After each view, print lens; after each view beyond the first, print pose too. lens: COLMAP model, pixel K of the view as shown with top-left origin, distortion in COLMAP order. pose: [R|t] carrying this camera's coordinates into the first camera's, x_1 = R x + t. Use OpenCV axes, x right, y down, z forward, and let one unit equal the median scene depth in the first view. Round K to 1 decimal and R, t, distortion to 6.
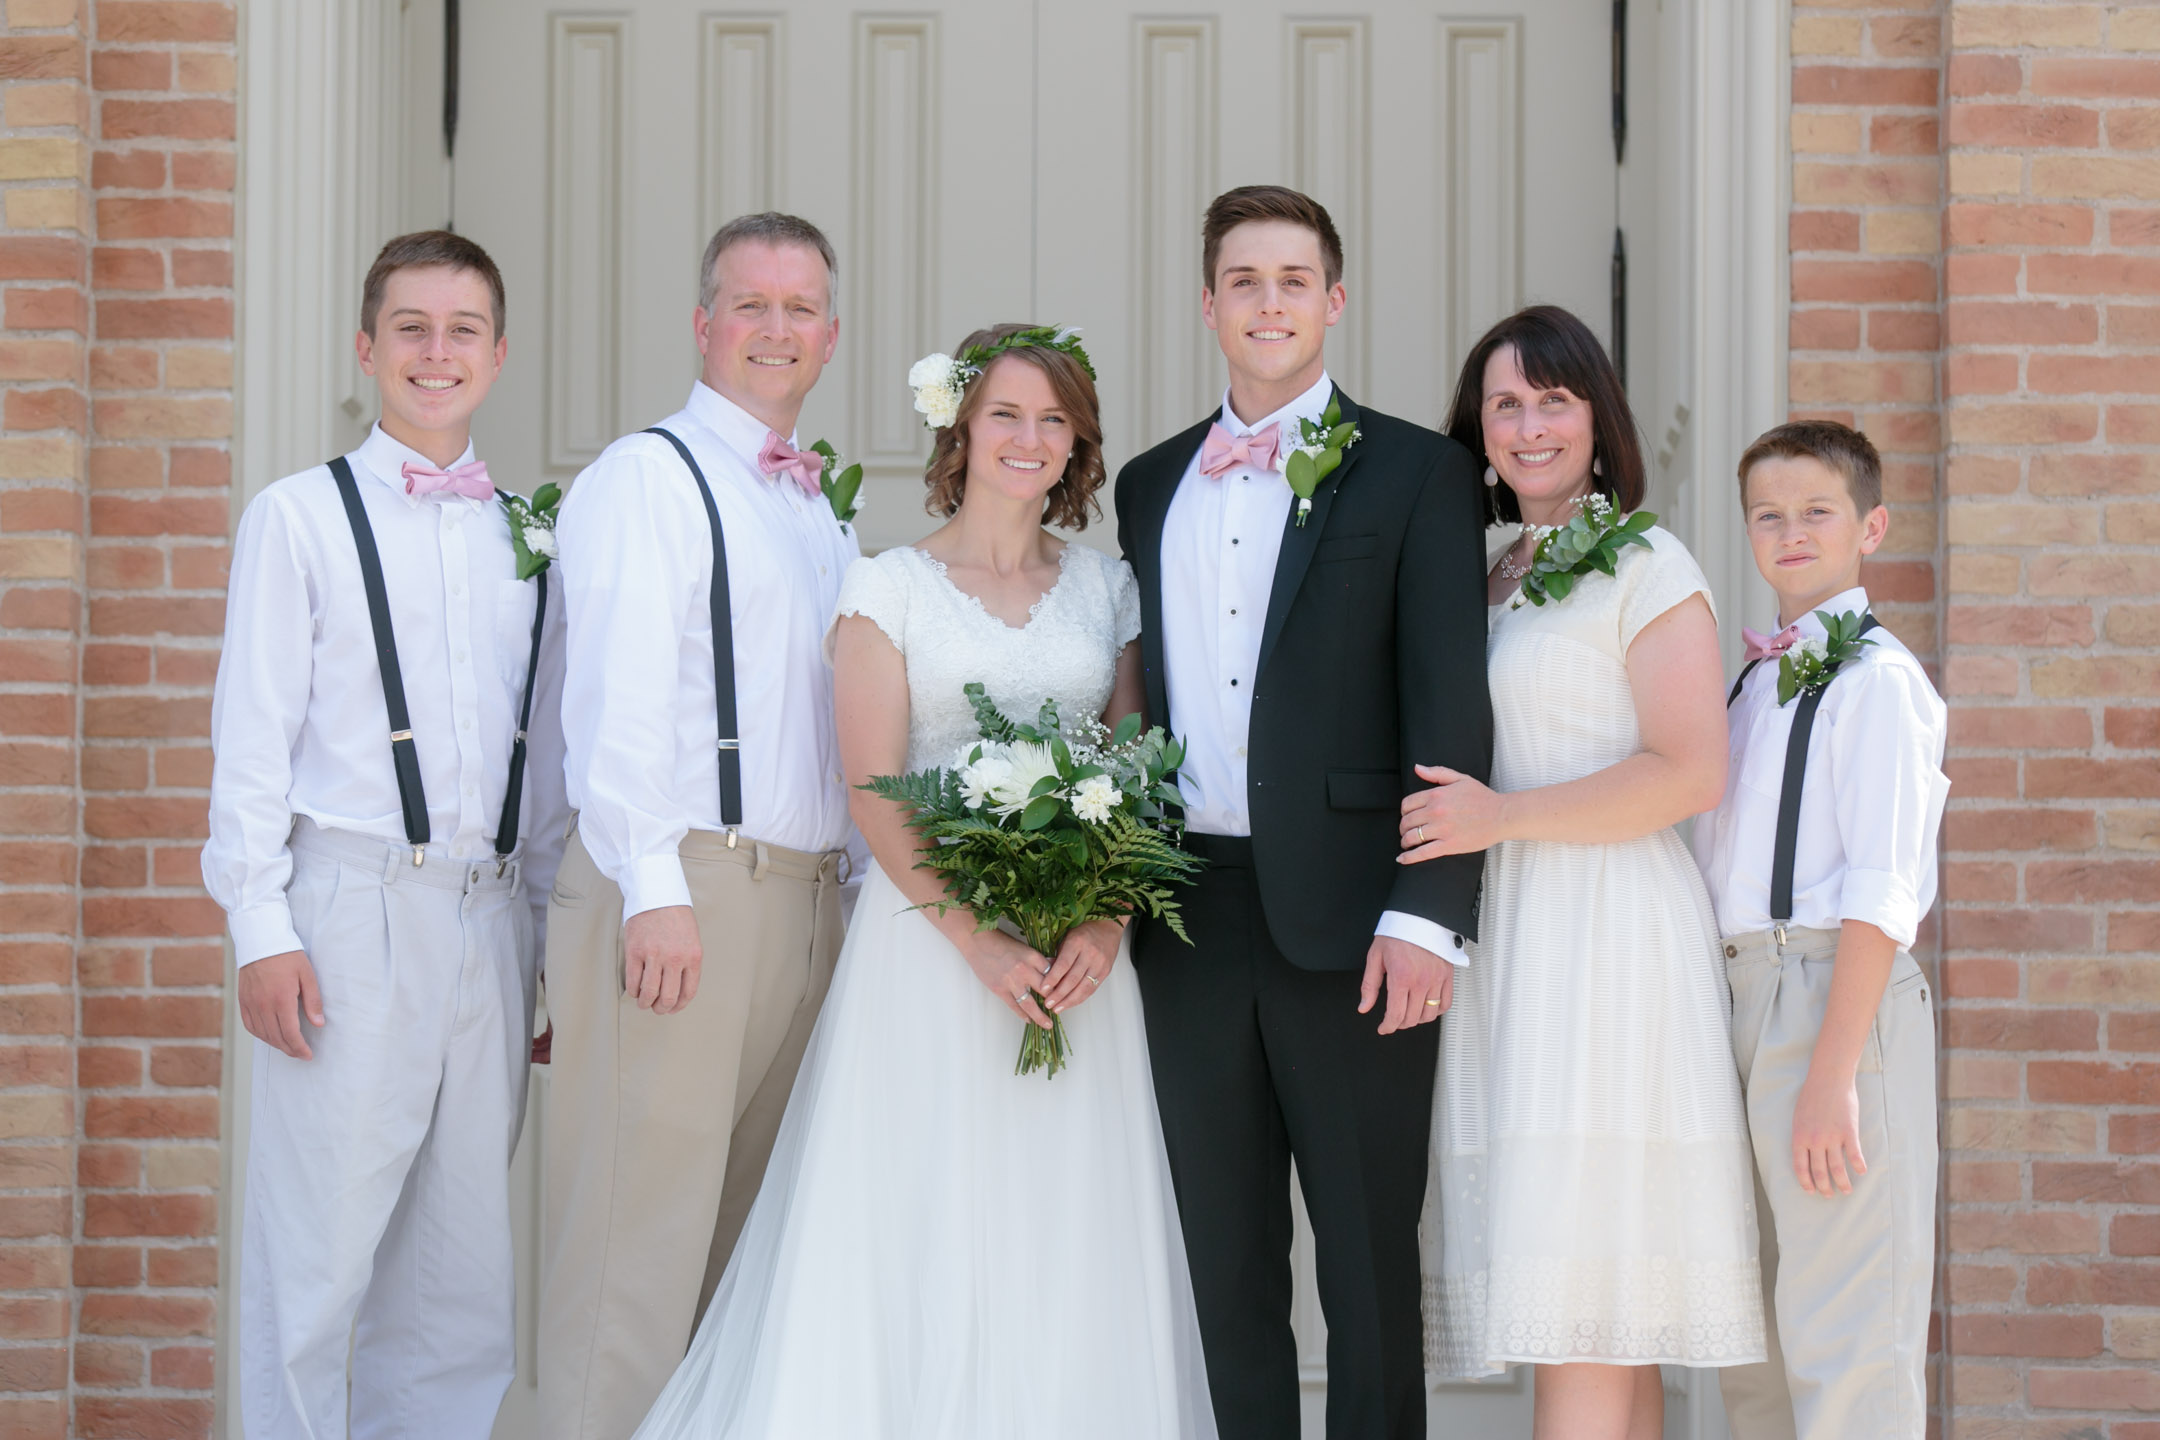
lens RADIAL K [[7779.3, 0, 1092.7], [0, 7779.3, 729.2], [0, 0, 1]] dist [0.543114, 0.000000]
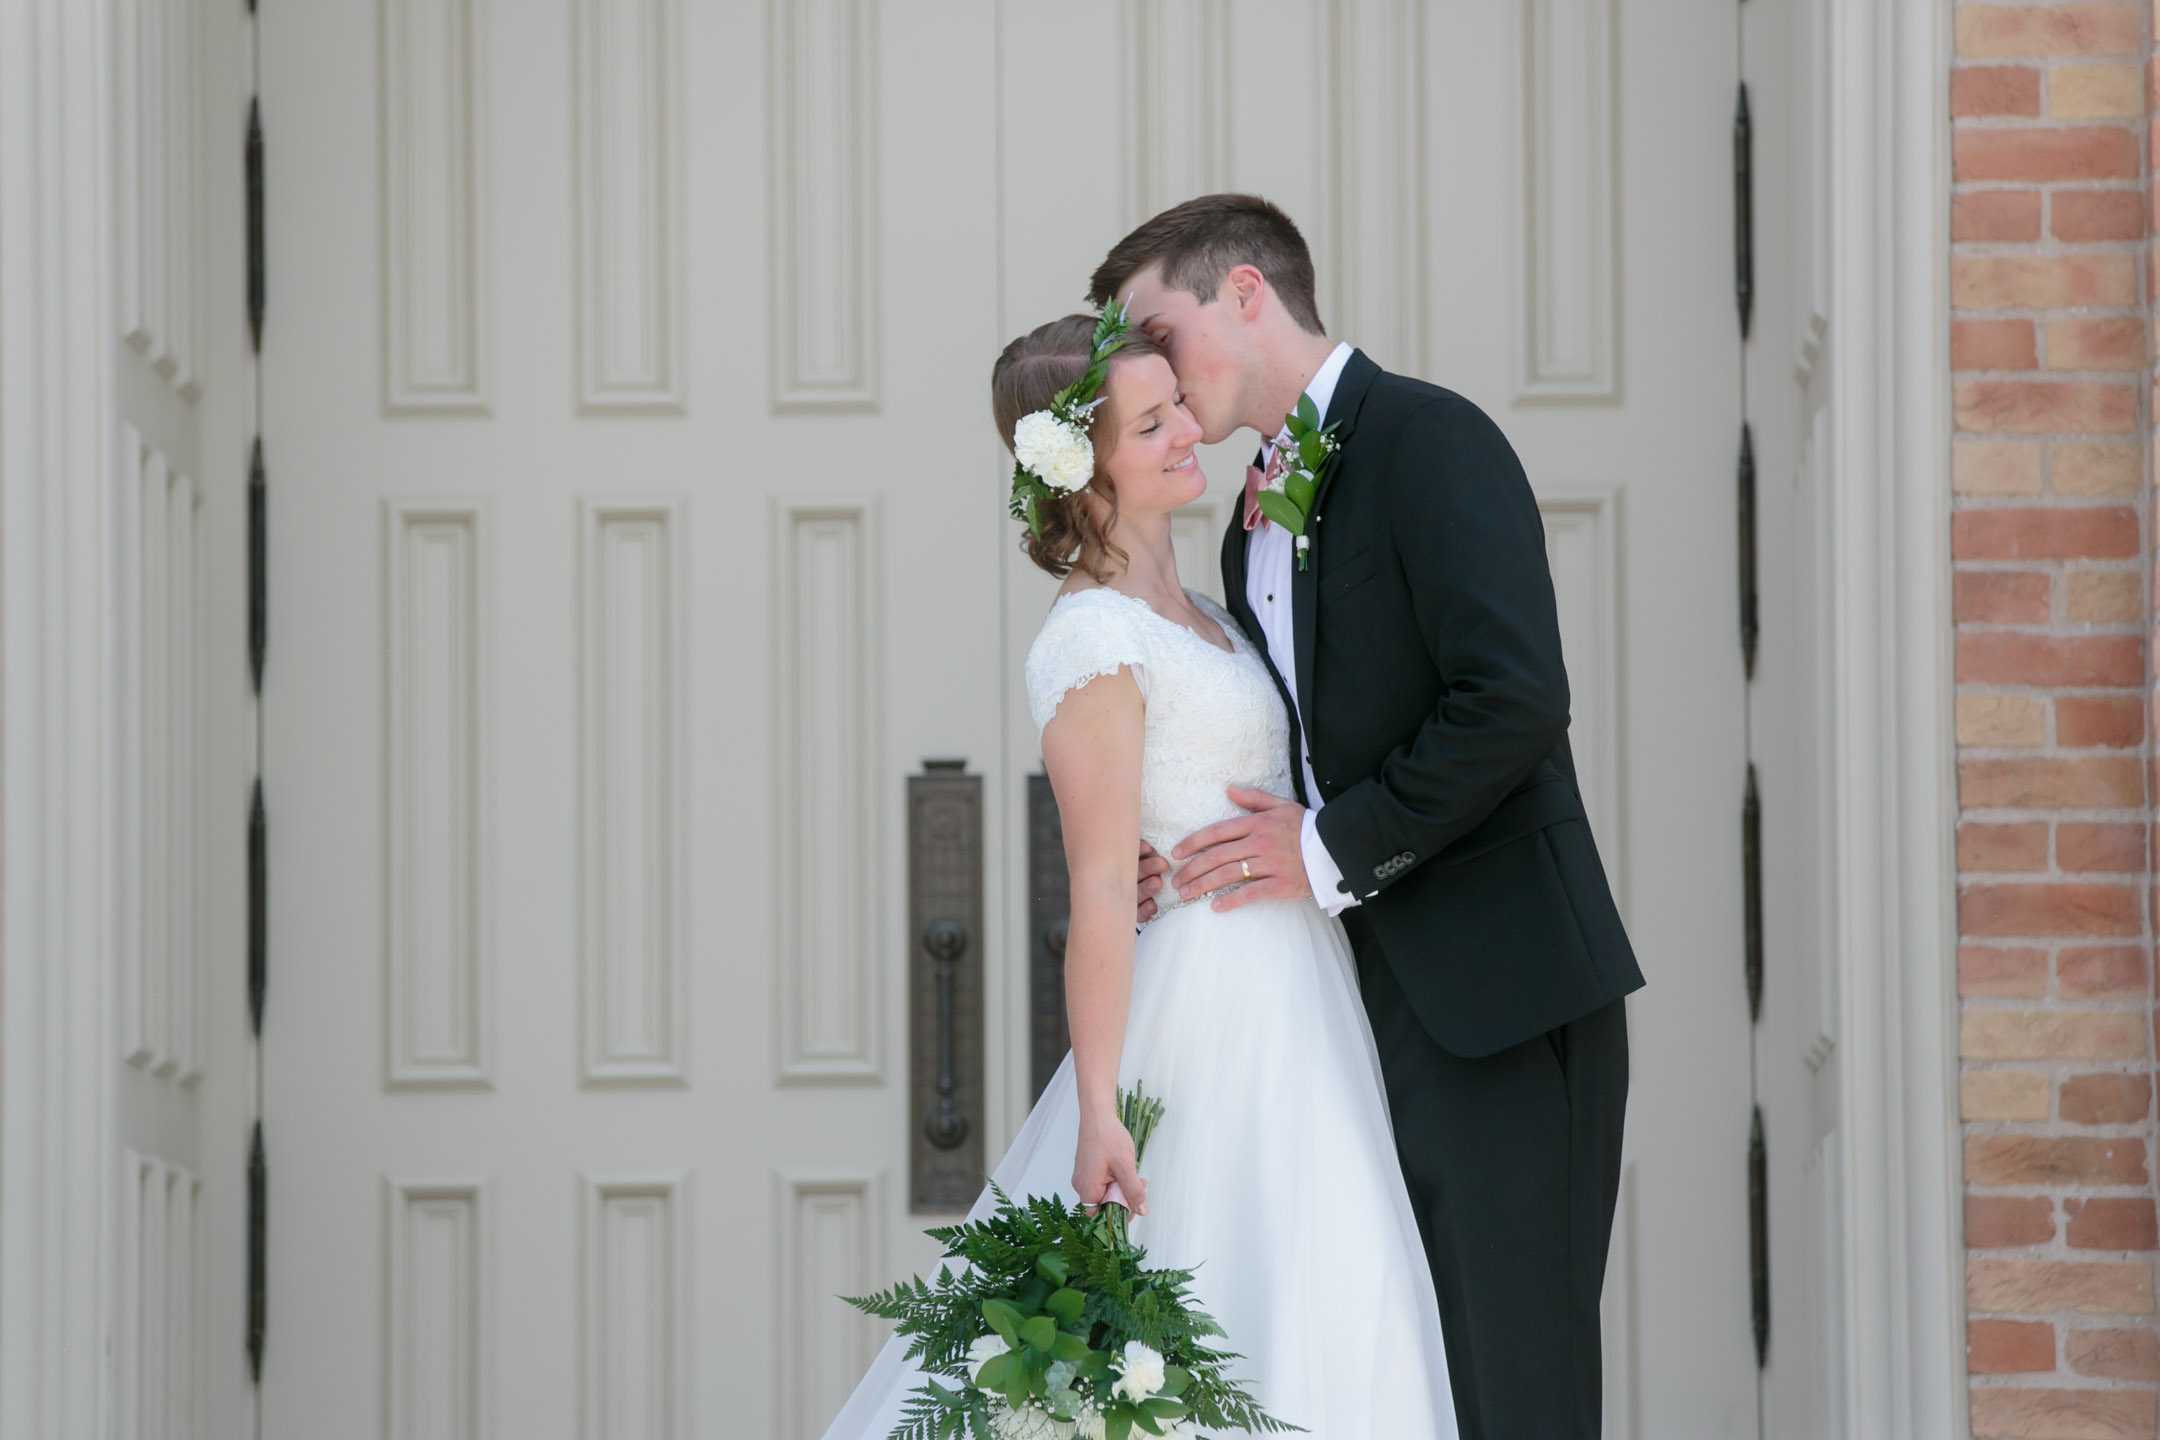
lens RADIAL K [[11048.9, 0, 1082.2], [0, 11048.9, 725.3], [0, 0, 1]] dist [1.808039, 0.000000]
pose [[0.999859, -0.016078, -0.004830, 0.005693], [0.016107, 0.999853, 0.005933, -0.007754], [0.004734, -0.006010, 0.999971, -0.137090]]
